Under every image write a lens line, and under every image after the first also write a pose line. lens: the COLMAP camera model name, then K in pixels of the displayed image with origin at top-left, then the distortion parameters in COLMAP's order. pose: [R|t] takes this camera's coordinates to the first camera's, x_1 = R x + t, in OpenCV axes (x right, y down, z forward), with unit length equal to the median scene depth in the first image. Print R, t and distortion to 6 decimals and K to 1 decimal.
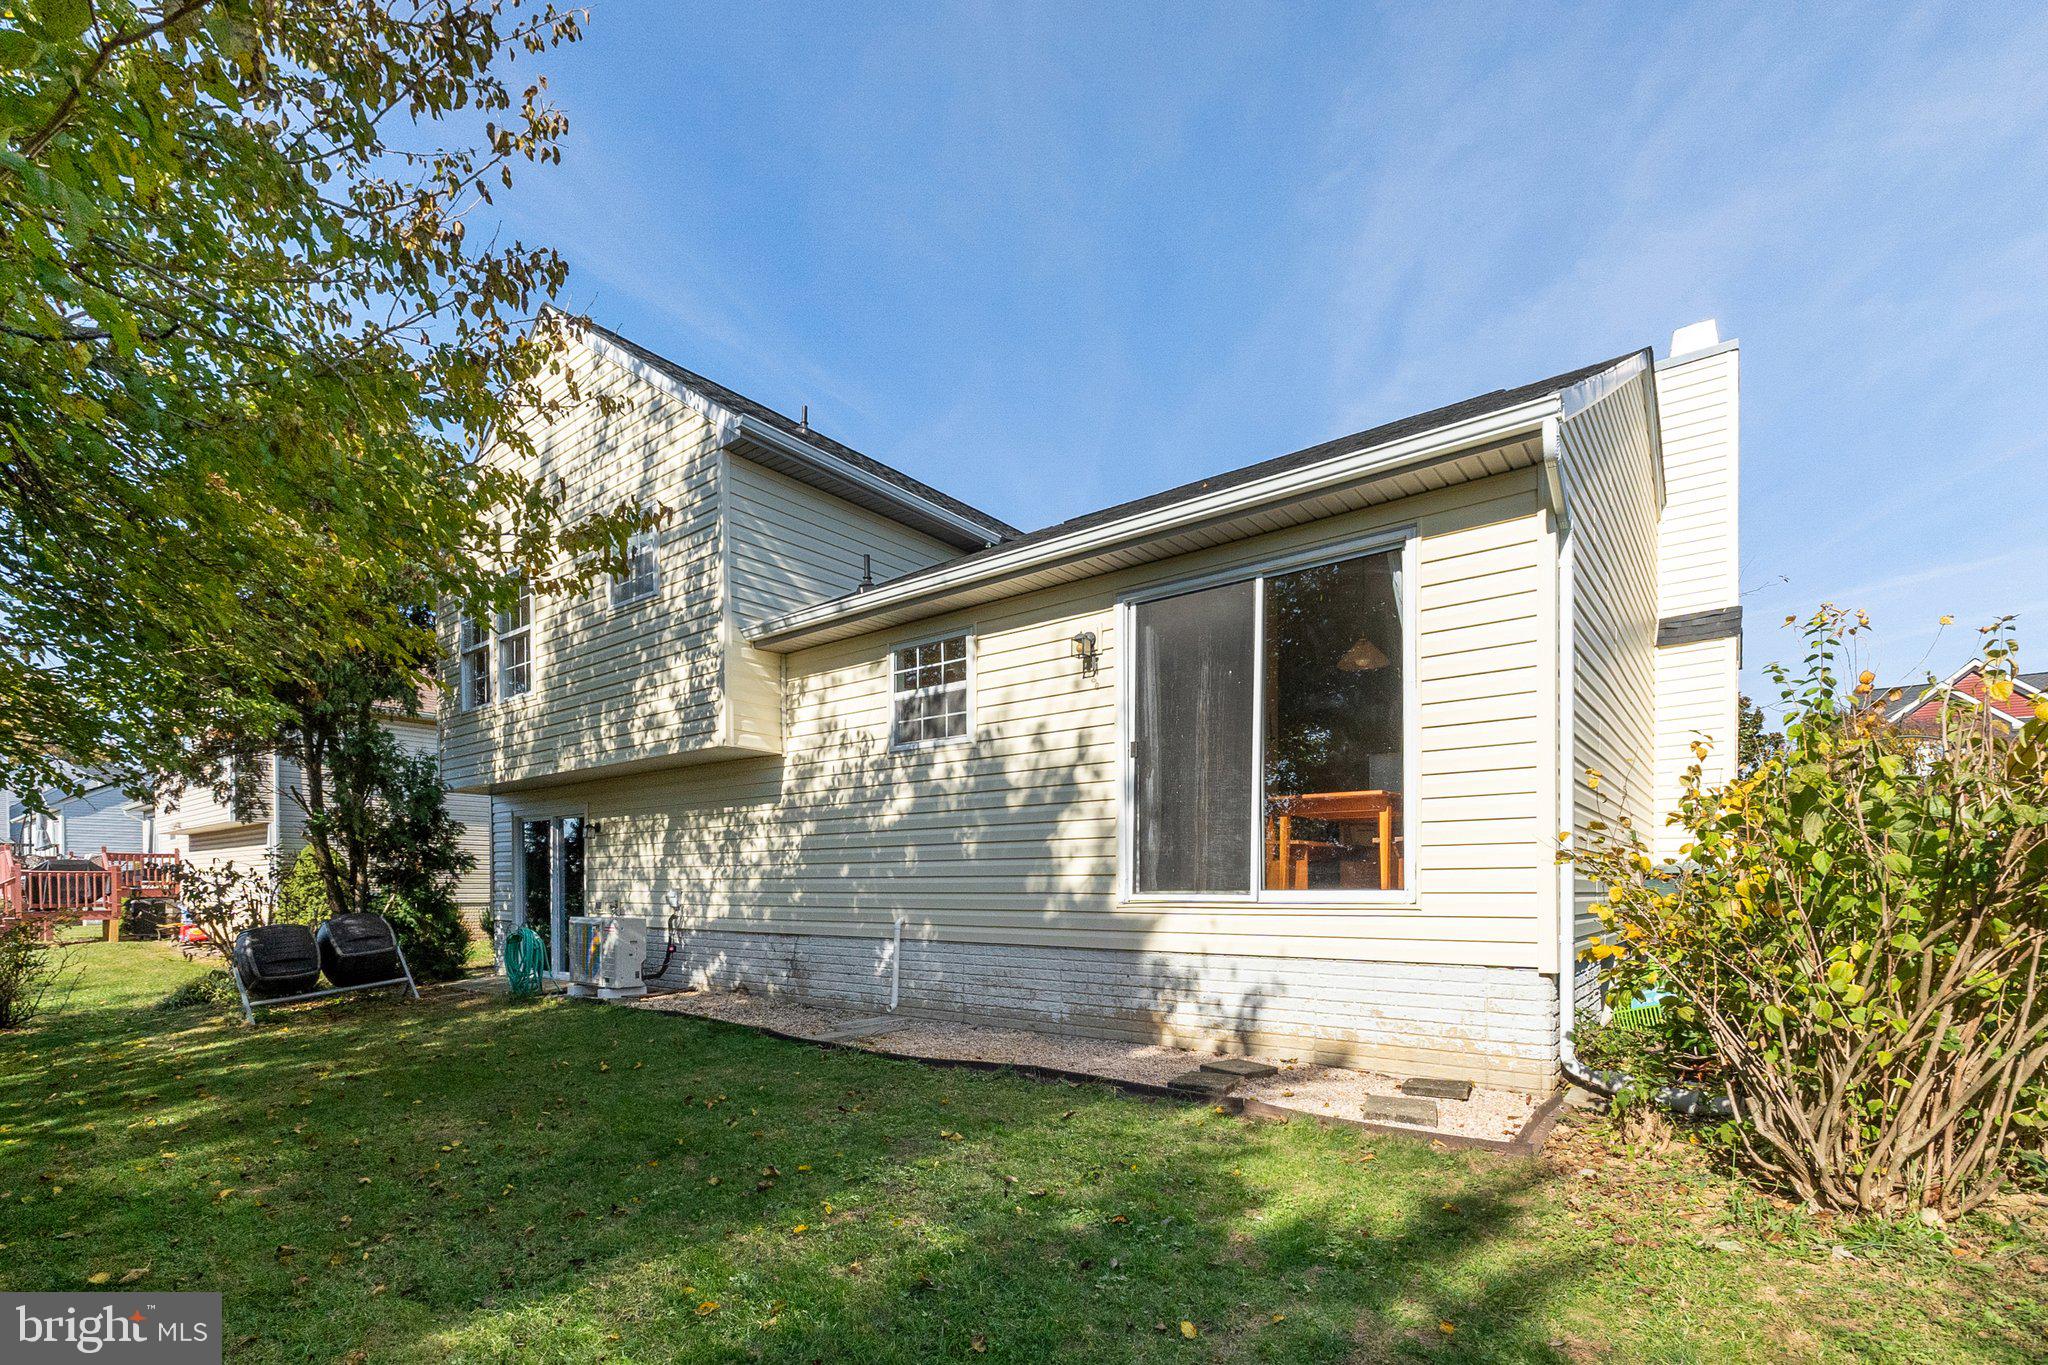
lens RADIAL K [[891.2, 0, 1029.6], [0, 891.2, 678.4], [0, 0, 1]] dist [-0.003857, -0.001604]
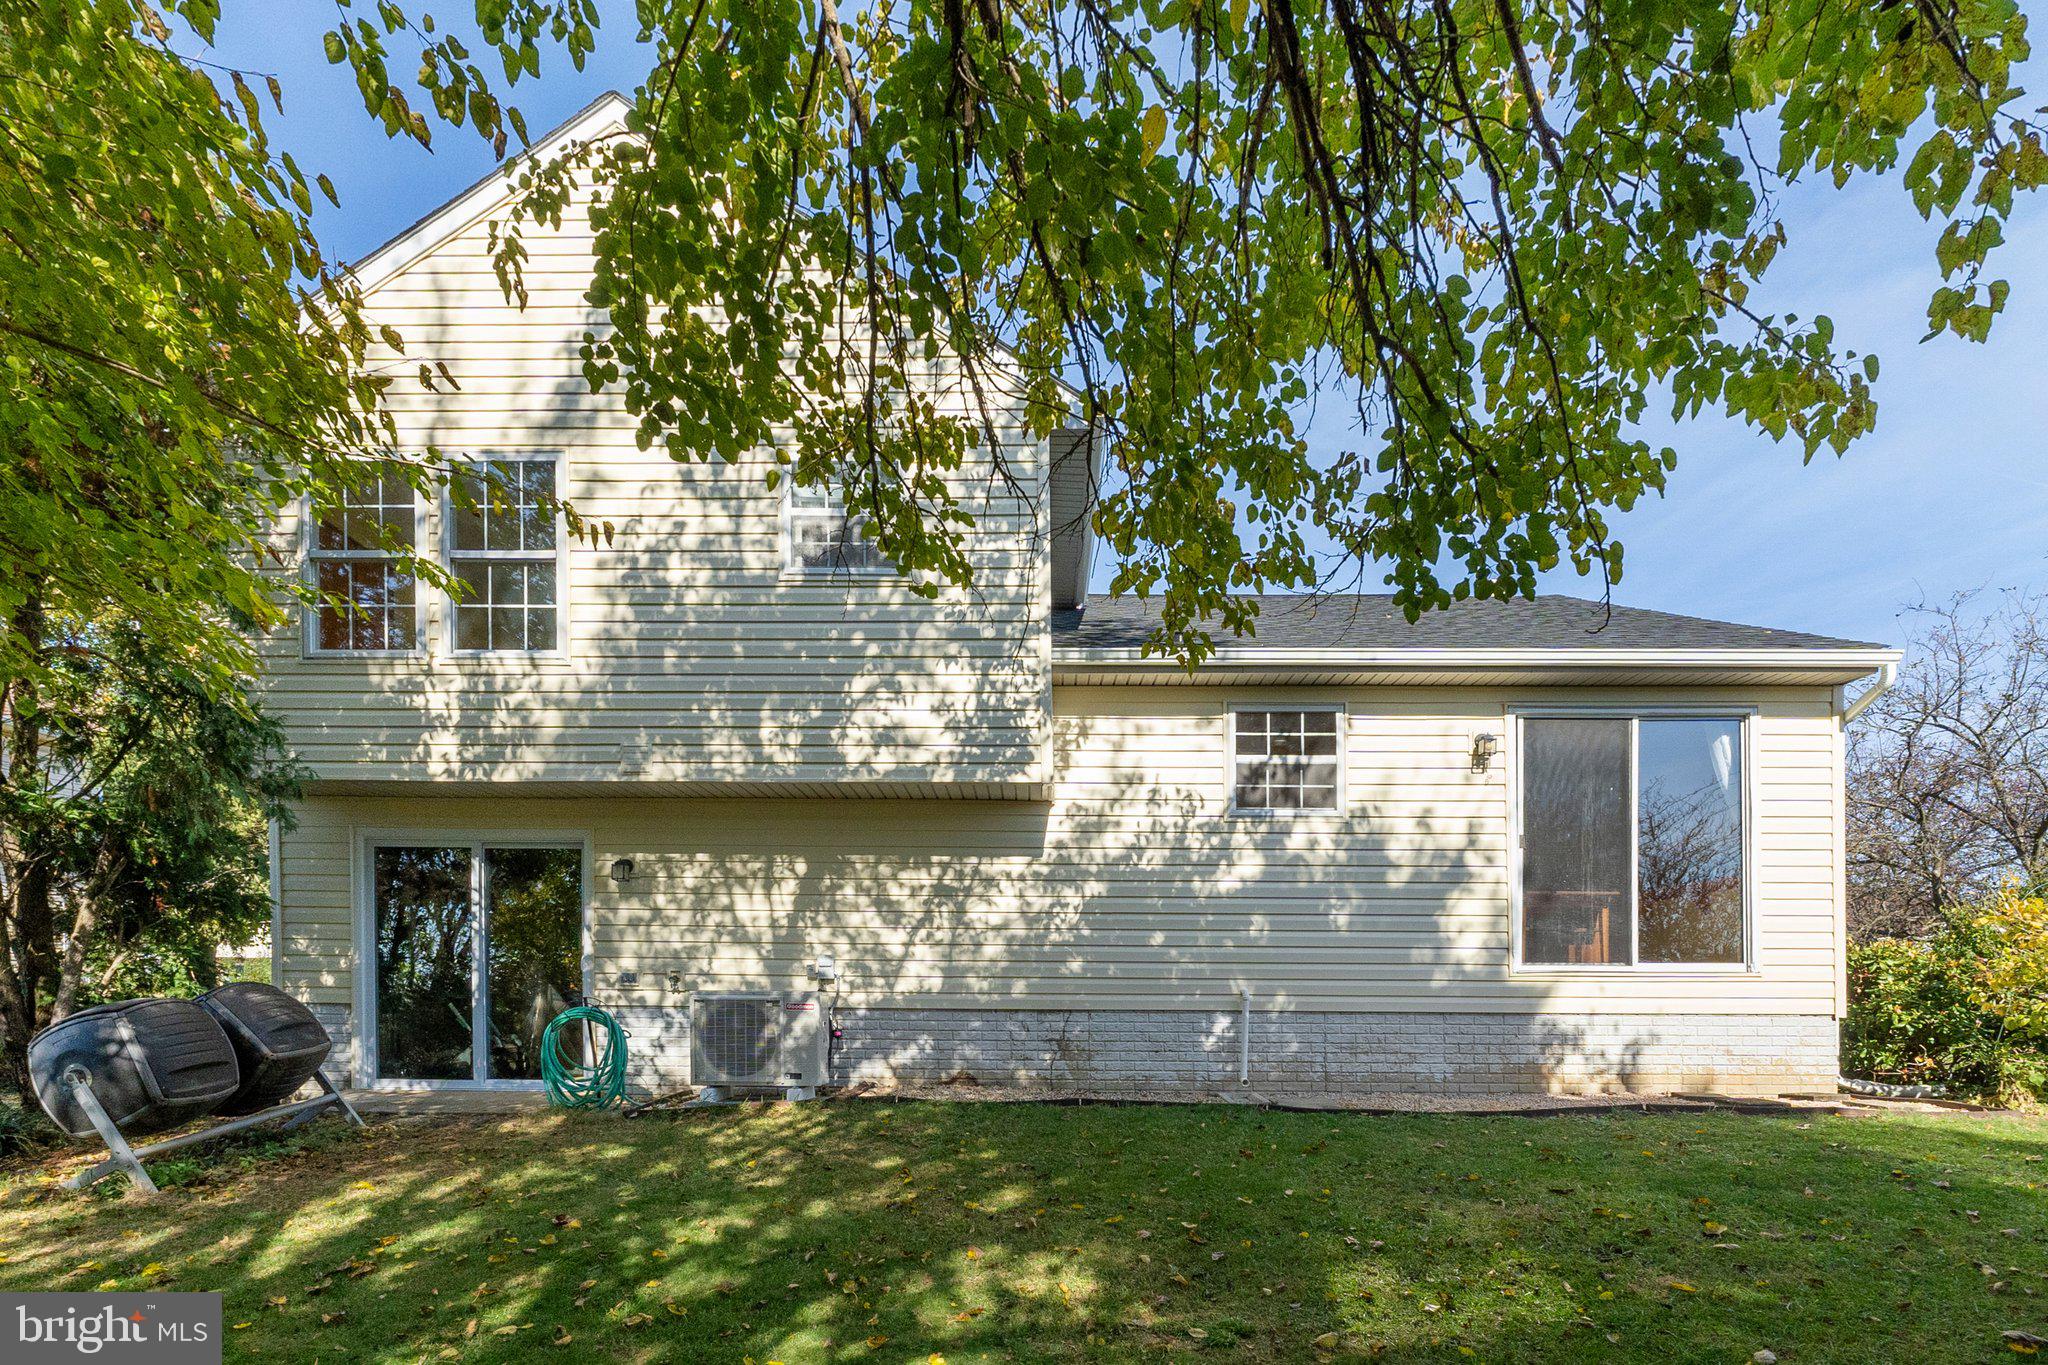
lens RADIAL K [[891.2, 0, 1041.7], [0, 891.2, 775.3], [0, 0, 1]] dist [-0.003857, -0.001604]
pose [[0.802748, 0.146087, 0.578148, -0.834988], [-0.144949, 0.988252, -0.048453, 0.110356], [-0.578434, -0.044906, 0.814492, 0.327880]]
